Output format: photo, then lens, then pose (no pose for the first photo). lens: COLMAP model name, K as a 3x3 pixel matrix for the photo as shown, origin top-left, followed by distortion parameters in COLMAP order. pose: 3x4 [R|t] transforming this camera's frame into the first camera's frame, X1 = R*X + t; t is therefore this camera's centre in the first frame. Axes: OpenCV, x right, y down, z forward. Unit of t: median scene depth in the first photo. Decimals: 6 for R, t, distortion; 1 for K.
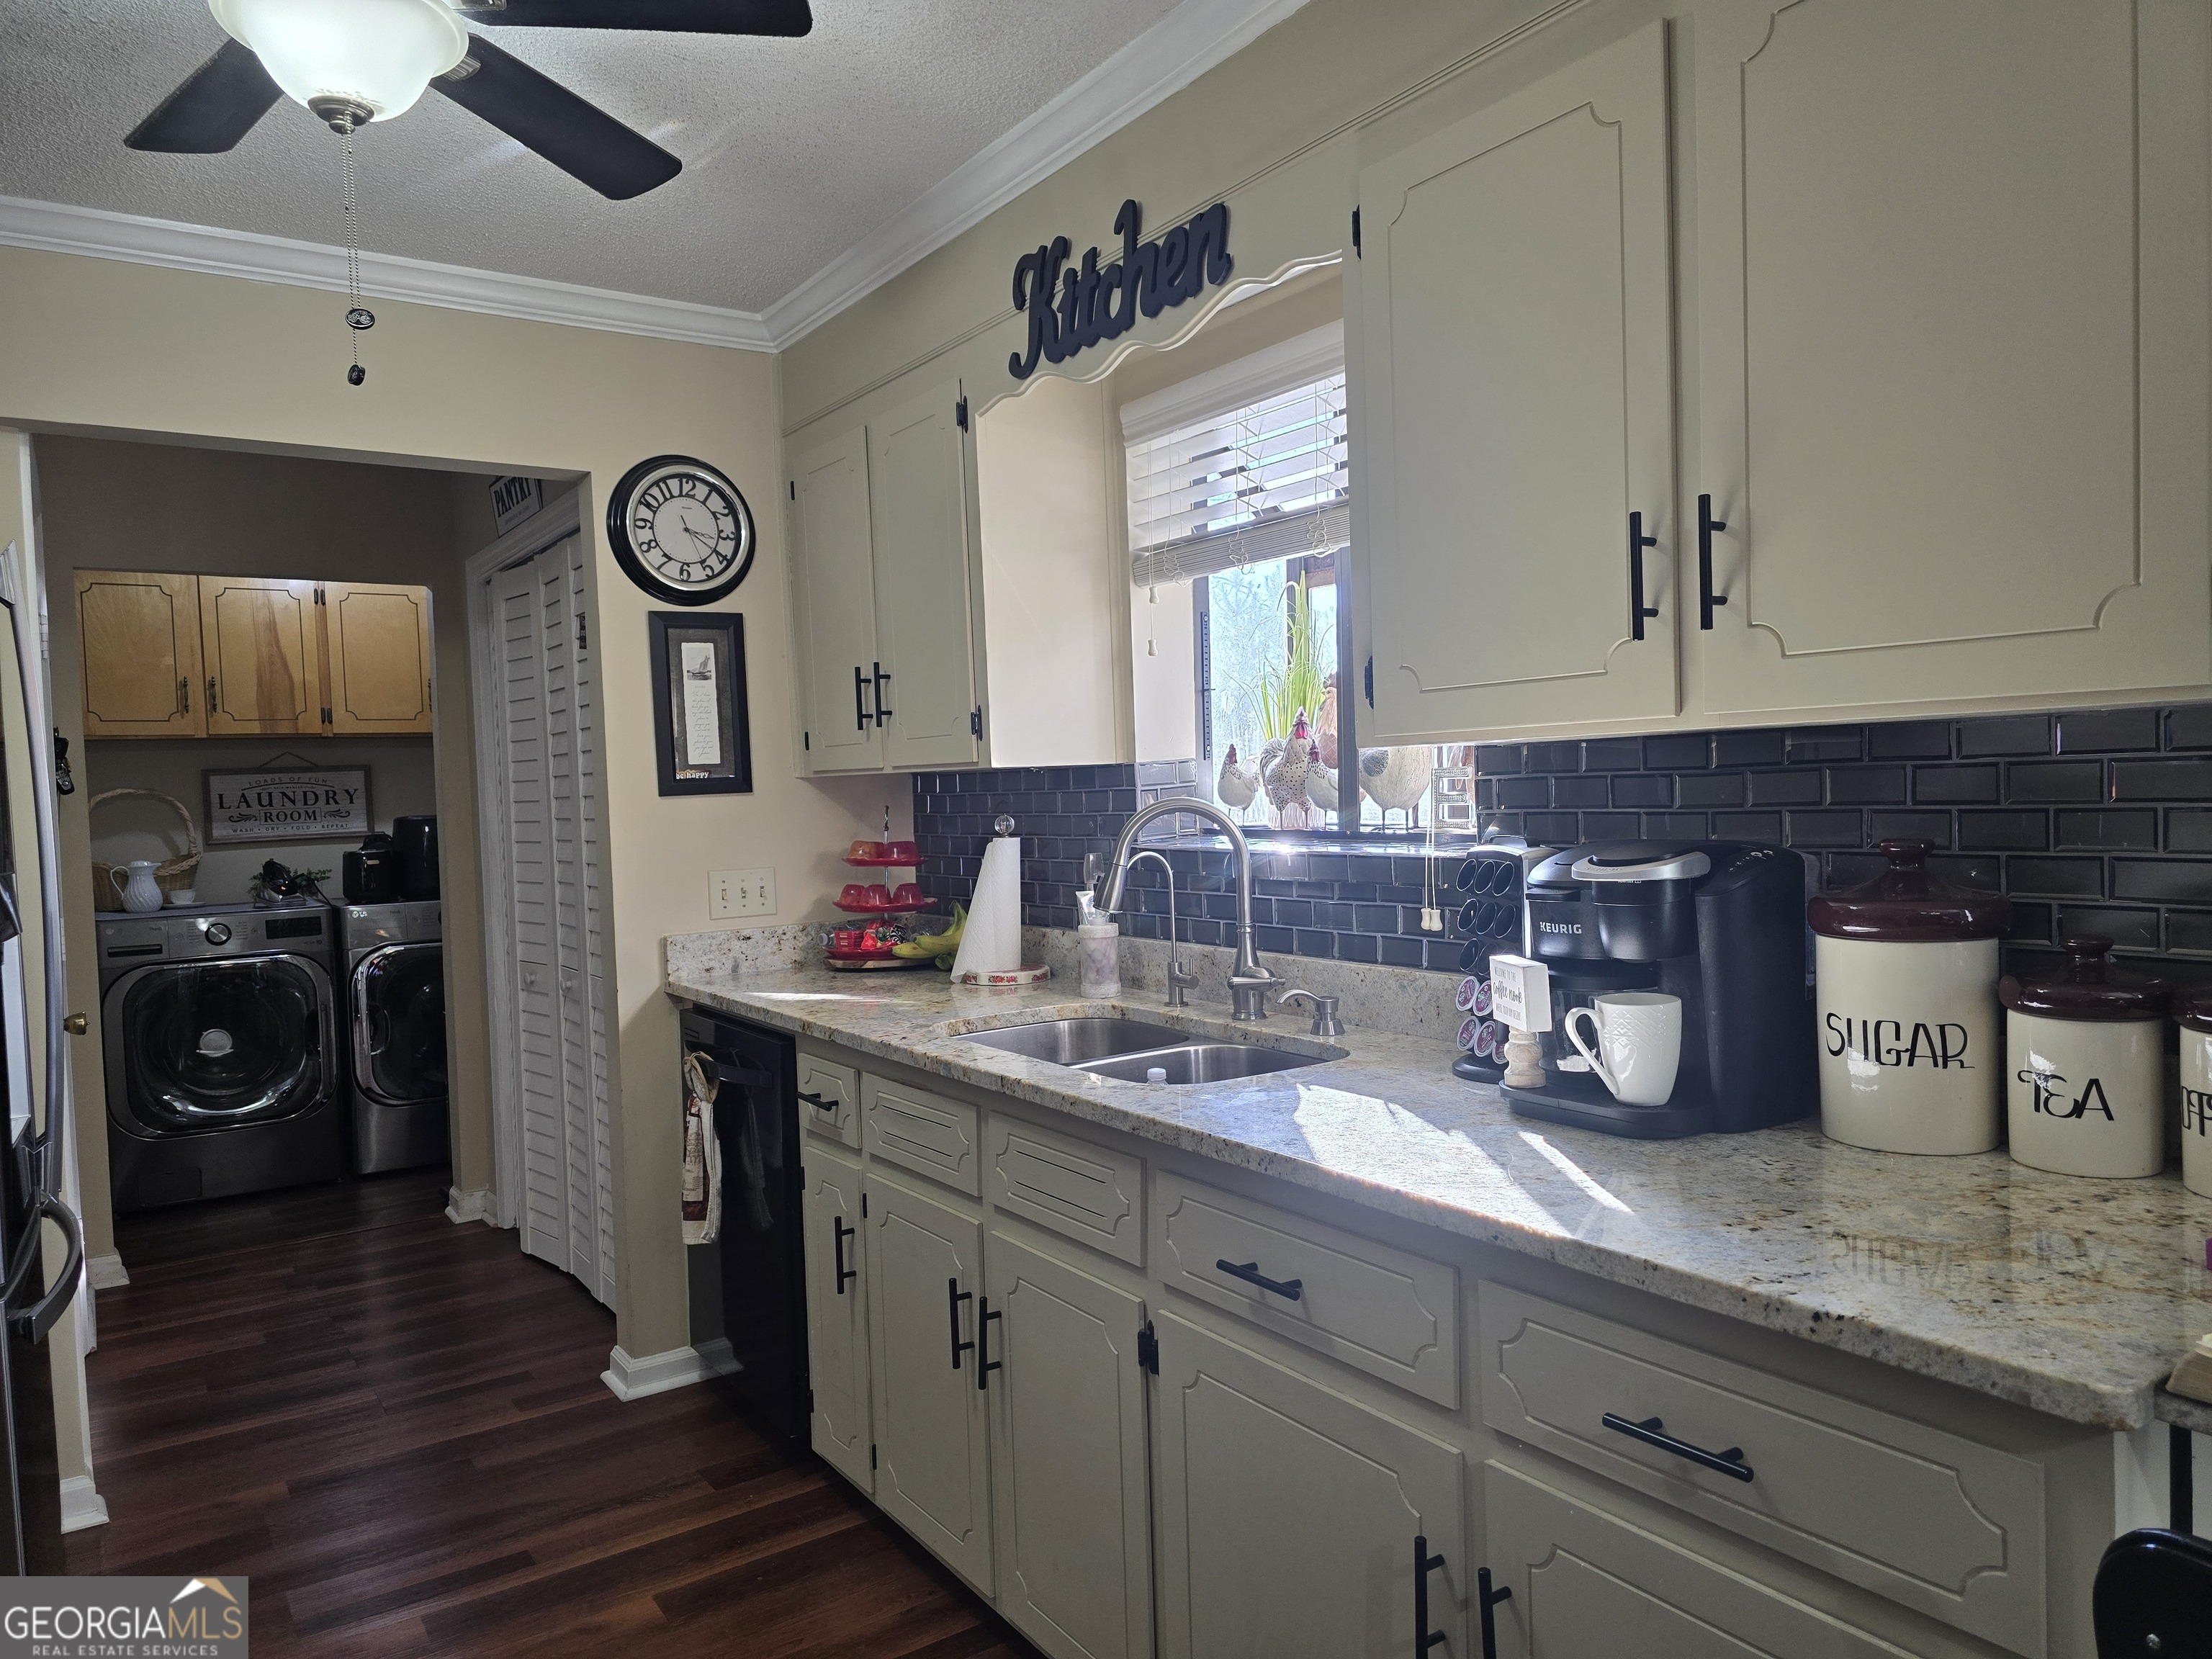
lens RADIAL K [[1499.2, 0, 1118.9], [0, 1499.2, 848.5], [0, 0, 1]] dist [0.064445, -0.067021]
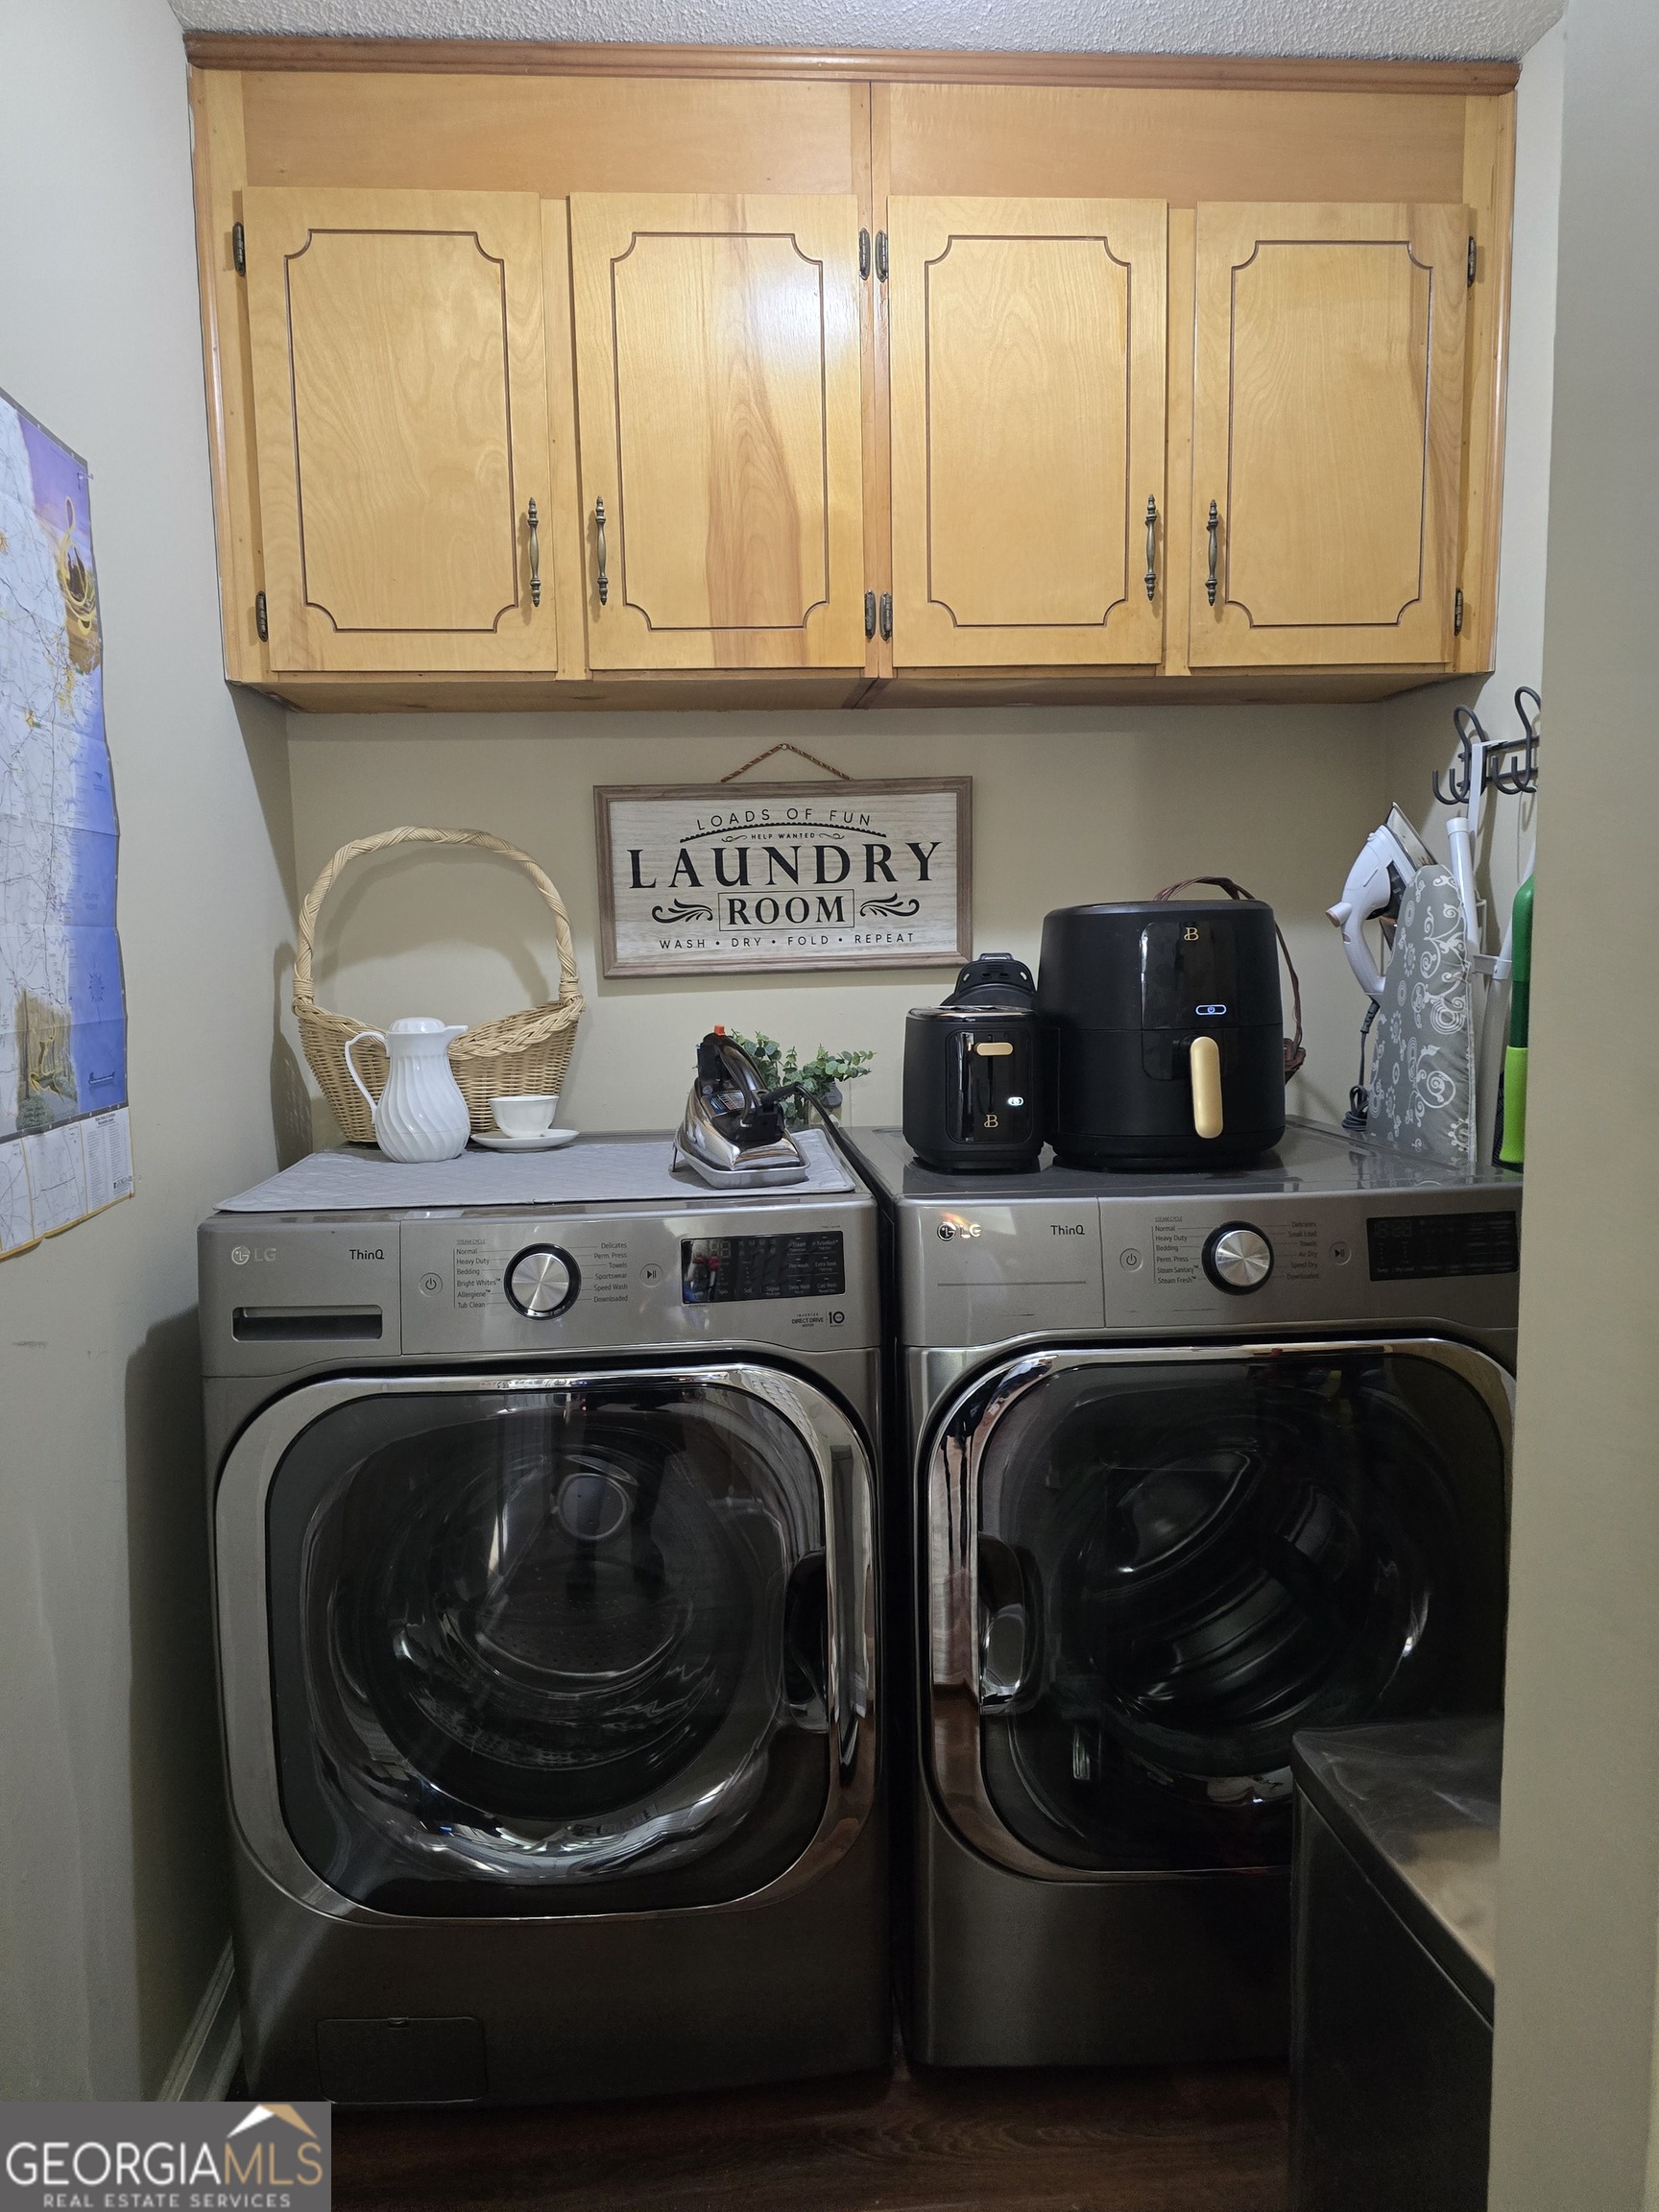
lens RADIAL K [[1499.2, 0, 838.9], [0, 1499.2, 1101.4], [0, 0, 1]] dist [0.064445, -0.067021]
pose [[0.881697, 0.067891, -0.466906, -0.453099], [-0.033009, 0.996044, 0.082498, -0.005799], [0.470660, -0.057326, 0.880451, 0.860396]]
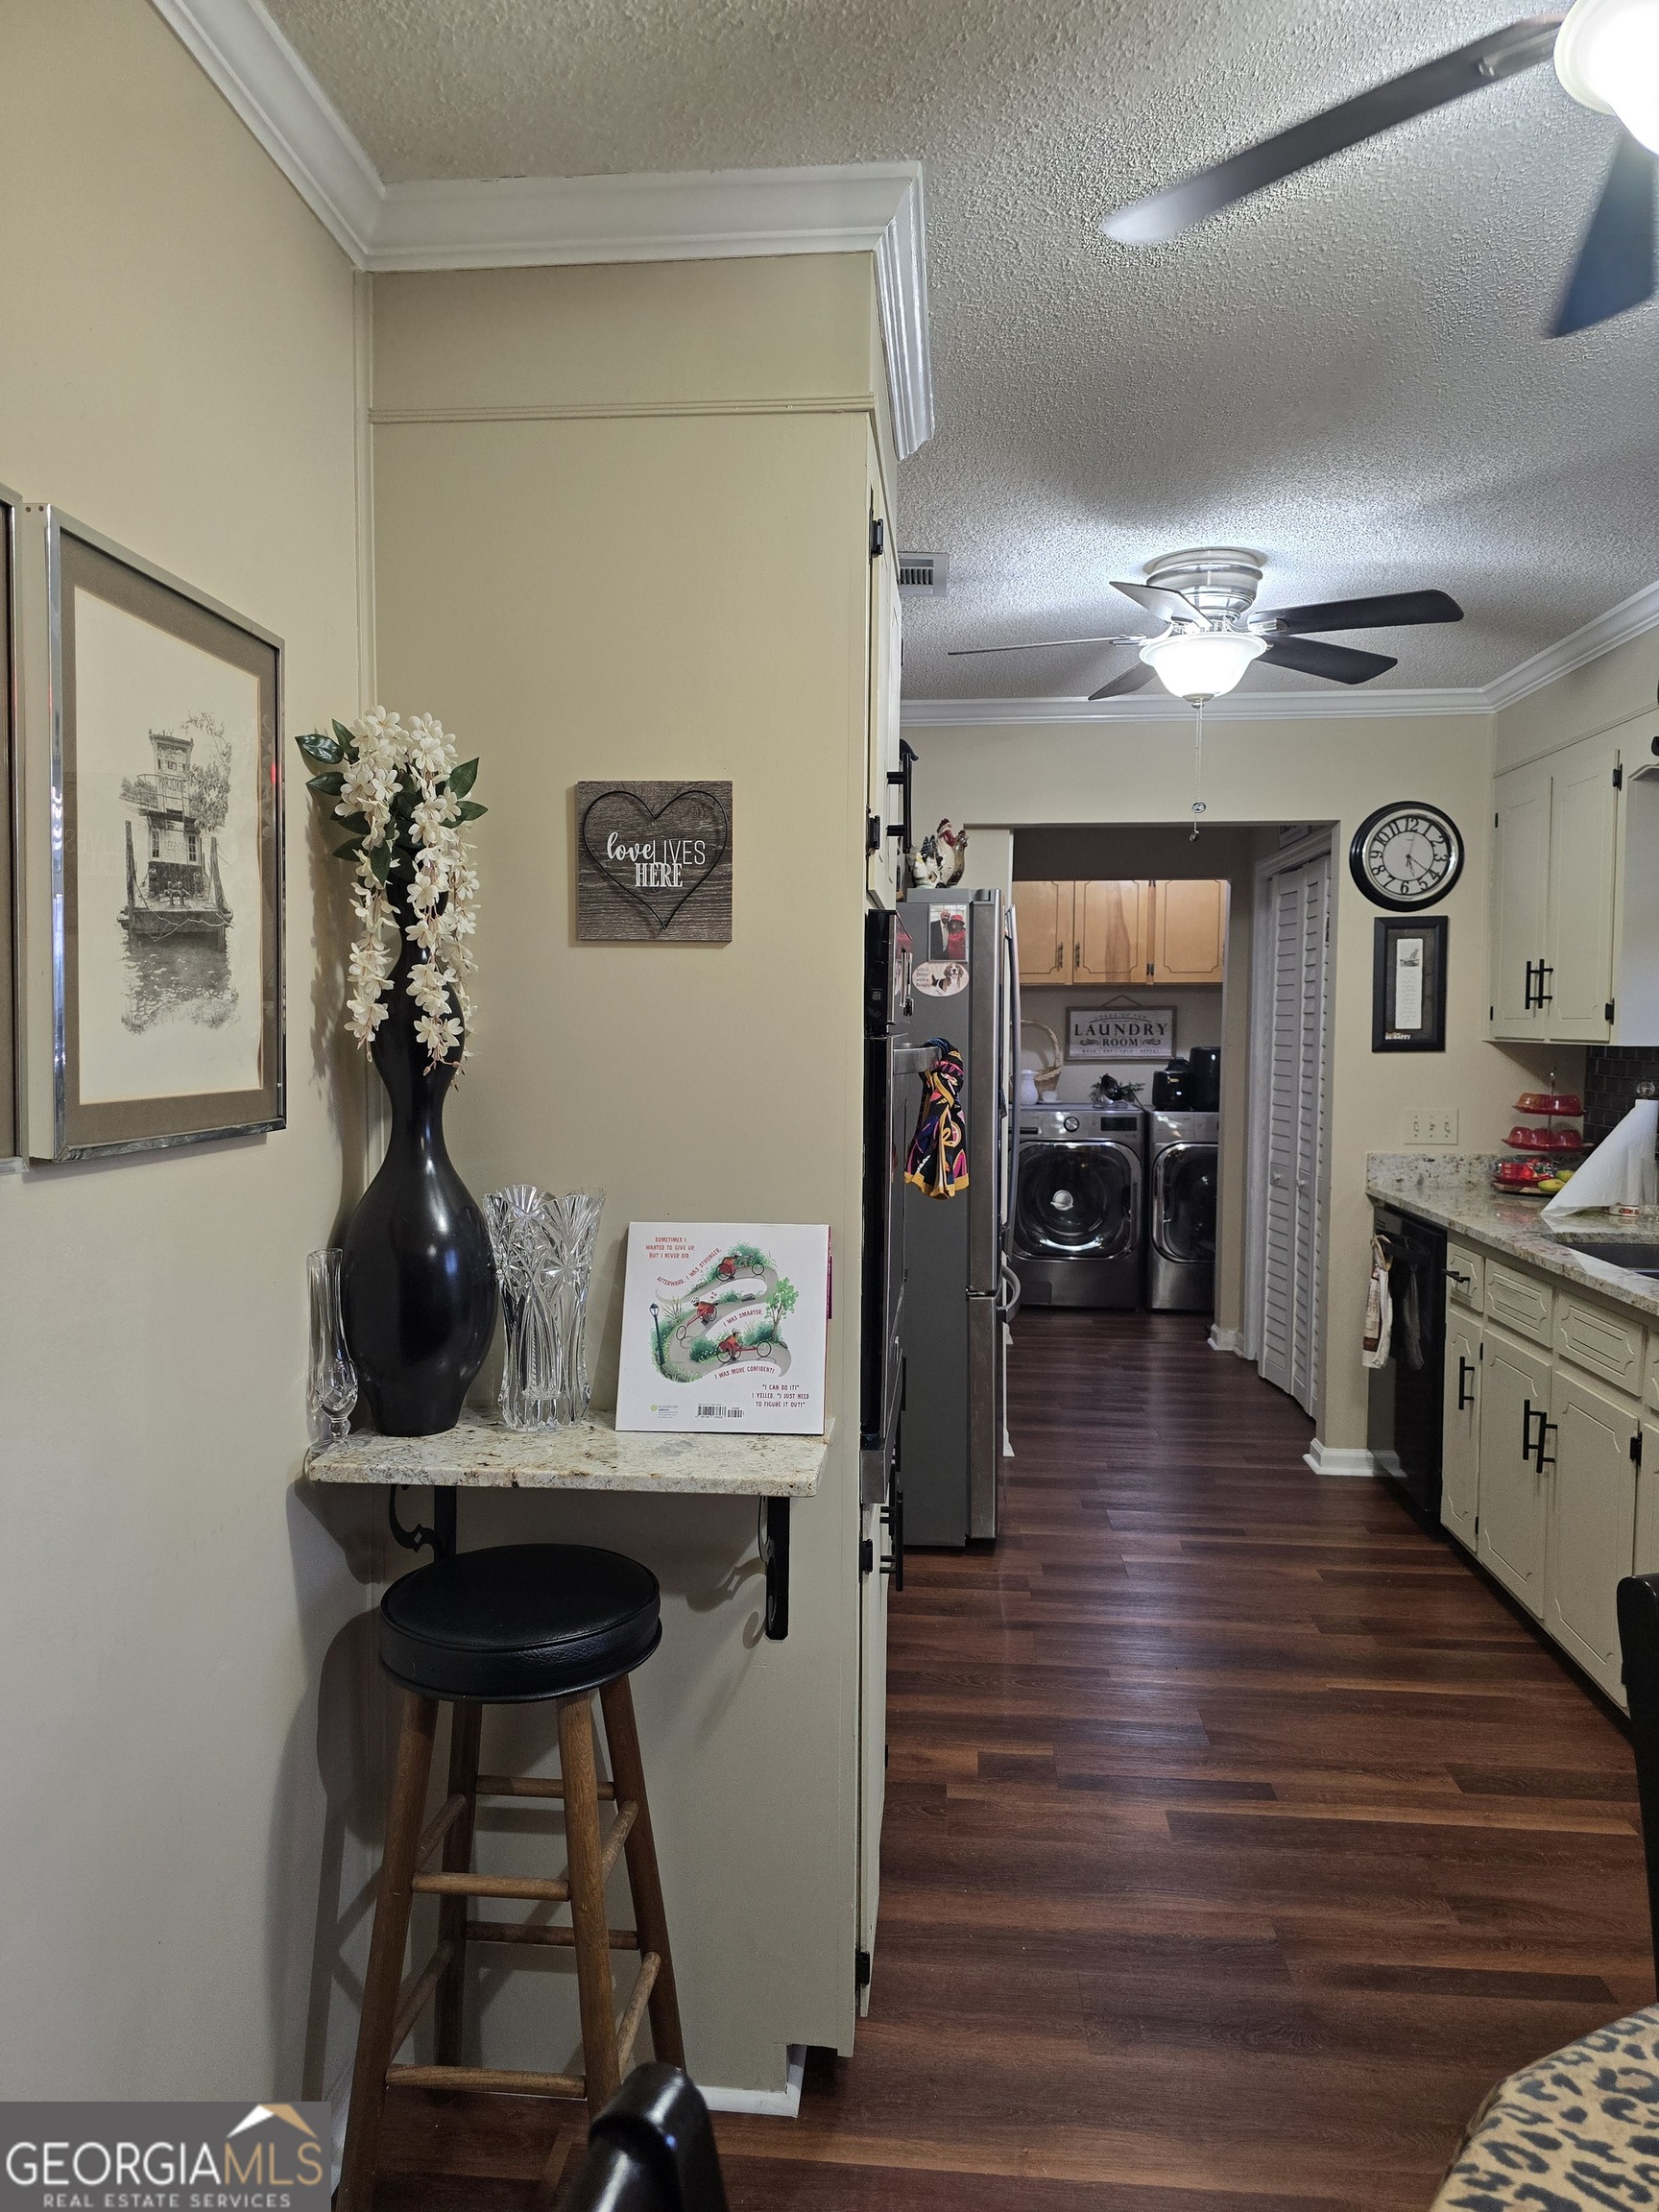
lens RADIAL K [[1499.2, 0, 793.5], [0, 1499.2, 1104.5], [0, 0, 1]] dist [0.064445, -0.067021]
pose [[0.762811, 0.072742, -0.642517, 0.130100], [-0.056737, 0.997349, 0.045554, -0.013683], [0.644128, 0.001705, 0.764916, -0.282277]]
